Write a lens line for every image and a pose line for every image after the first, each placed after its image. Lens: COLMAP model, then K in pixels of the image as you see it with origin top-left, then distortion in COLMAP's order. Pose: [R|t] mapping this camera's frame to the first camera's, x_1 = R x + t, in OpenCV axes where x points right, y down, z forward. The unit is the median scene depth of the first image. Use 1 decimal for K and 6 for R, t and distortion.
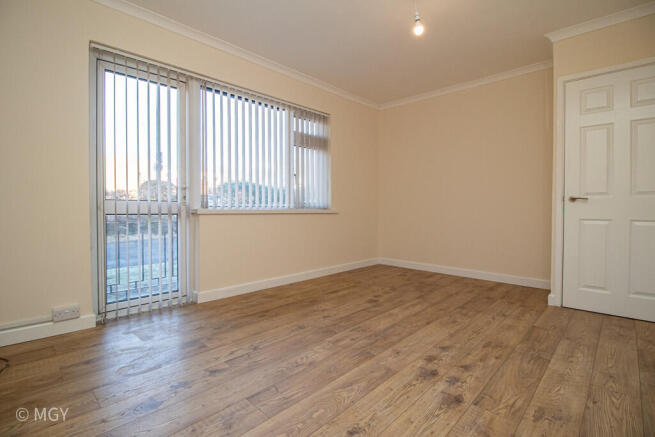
lens RADIAL K [[314.4, 0, 336.8], [0, 314.4, 213.7], [0, 0, 1]] dist [-0.002252, -0.009981]
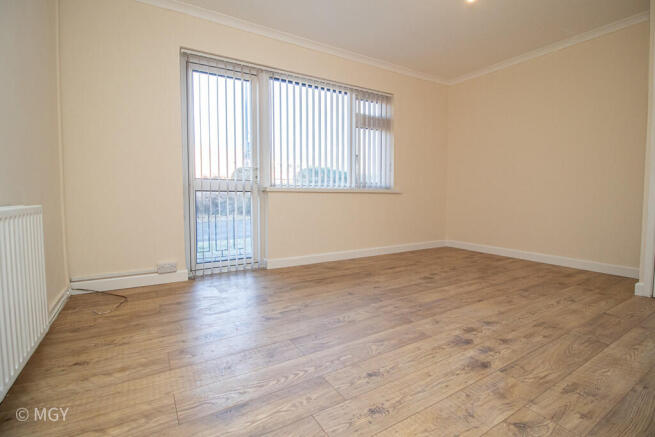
lens RADIAL K [[314.4, 0, 336.8], [0, 314.4, 213.7], [0, 0, 1]] dist [-0.002252, -0.009981]
pose [[0.968047, 0.012324, -0.250466, 0.100171], [-0.001487, 0.999056, 0.043410, 0.035032], [0.250764, -0.041650, 0.967152, -0.047754]]
